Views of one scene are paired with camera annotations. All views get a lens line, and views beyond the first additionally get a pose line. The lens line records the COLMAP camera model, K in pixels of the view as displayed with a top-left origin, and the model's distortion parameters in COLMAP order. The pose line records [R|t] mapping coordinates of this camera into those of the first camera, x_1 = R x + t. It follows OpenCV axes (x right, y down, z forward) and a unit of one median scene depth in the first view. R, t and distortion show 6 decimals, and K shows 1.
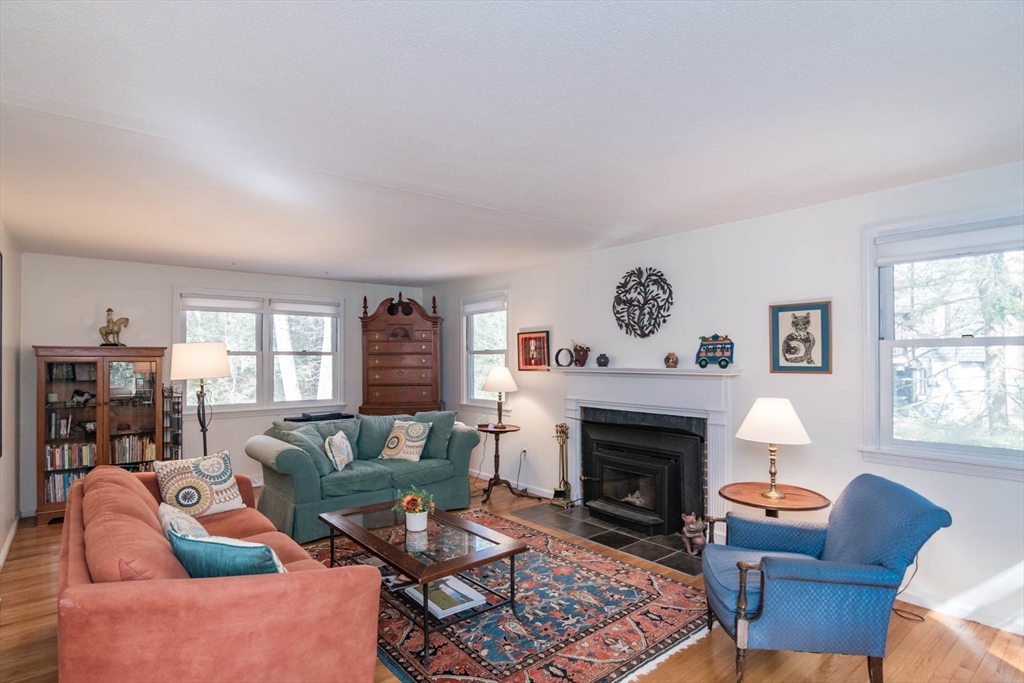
lens RADIAL K [[531.6, 0, 512.0], [0, 531.6, 341.5], [0, 0, 1]] dist [-0.003585, -0.000374]
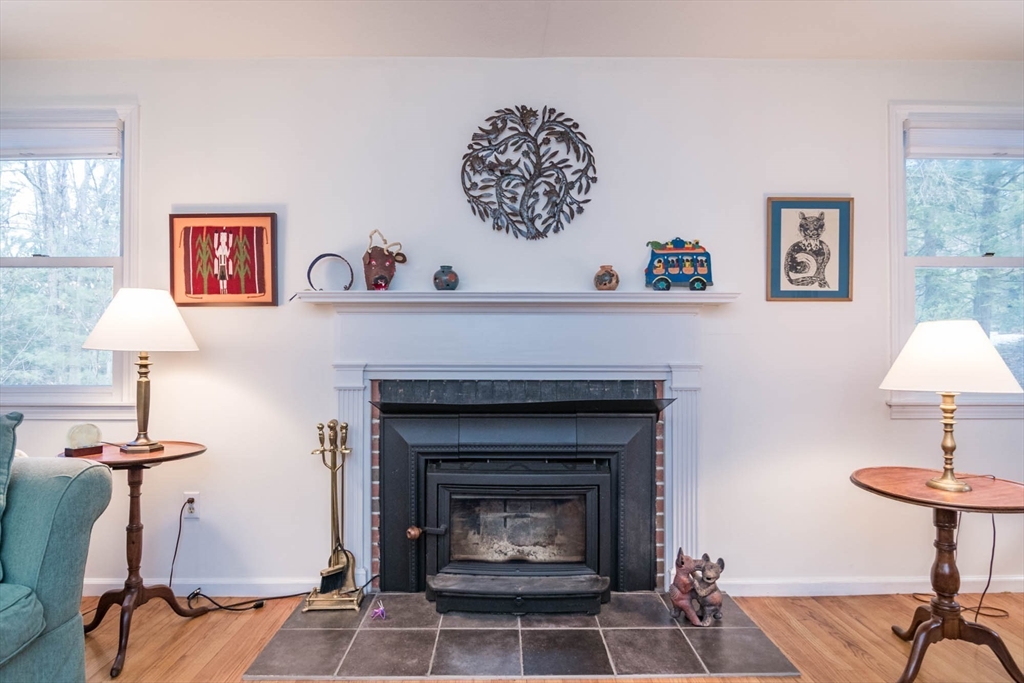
lens RADIAL K [[567.2, 0, 512.0], [0, 567.2, 341.5], [0, 0, 1]] dist [-0.004925, -0.001401]
pose [[0.631188, 0.016473, 0.775455, -0.204544], [-0.024930, 0.999689, -0.000944, 0.097409], [-0.775229, -0.018737, 0.631402, 0.671114]]
